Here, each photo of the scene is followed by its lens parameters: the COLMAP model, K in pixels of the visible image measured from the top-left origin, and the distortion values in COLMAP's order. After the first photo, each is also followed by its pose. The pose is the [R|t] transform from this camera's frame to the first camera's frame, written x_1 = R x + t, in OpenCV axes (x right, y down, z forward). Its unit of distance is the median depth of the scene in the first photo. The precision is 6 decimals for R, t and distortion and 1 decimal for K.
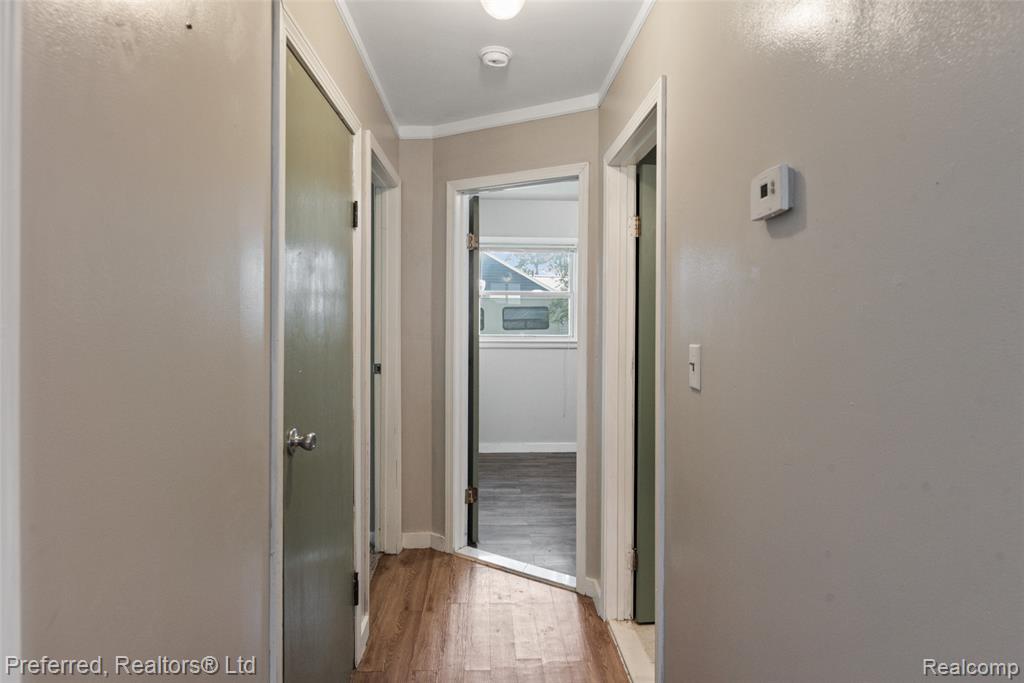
lens RADIAL K [[583.6, 0, 512.9], [0, 583.6, 322.8], [0, 0, 1]] dist [-0.001811, -0.000388]
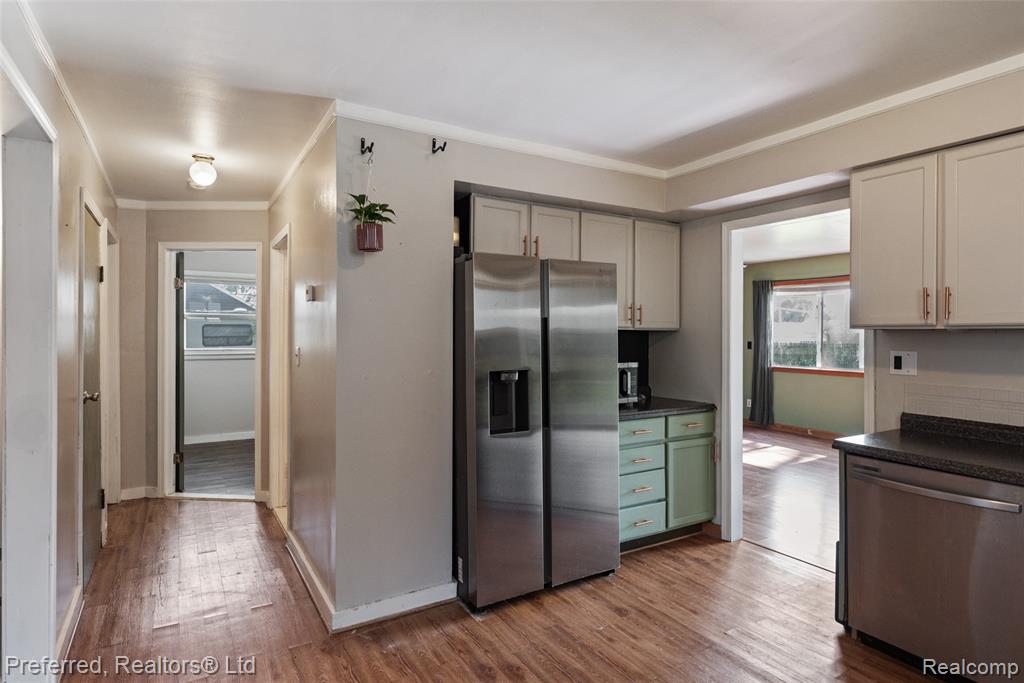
lens RADIAL K [[552.9, 0, 517.8], [0, 552.9, 338.1], [0, 0, 1]] dist [0.001589, -0.000604]
pose [[0.876692, -0.003718, 0.481037, 0.007810], [0.004544, 0.999990, -0.000553, 0.002261], [-0.481030, 0.002670, 0.876700, -0.631564]]
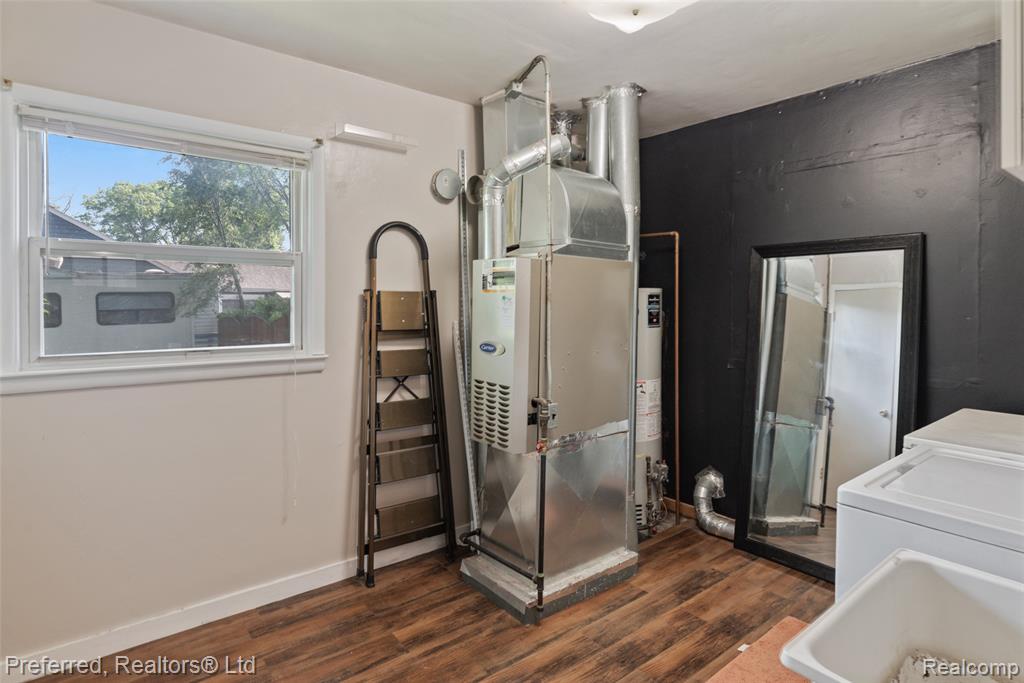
lens RADIAL K [[553.2, 0, 515.2], [0, 553.2, 329.6], [0, 0, 1]] dist [-0.000776, -0.000732]
pose [[0.802111, -0.021721, 0.596780, -0.068899], [0.004580, 0.999533, 0.030224, -0.008890], [-0.597157, -0.021509, 0.801836, 1.366790]]
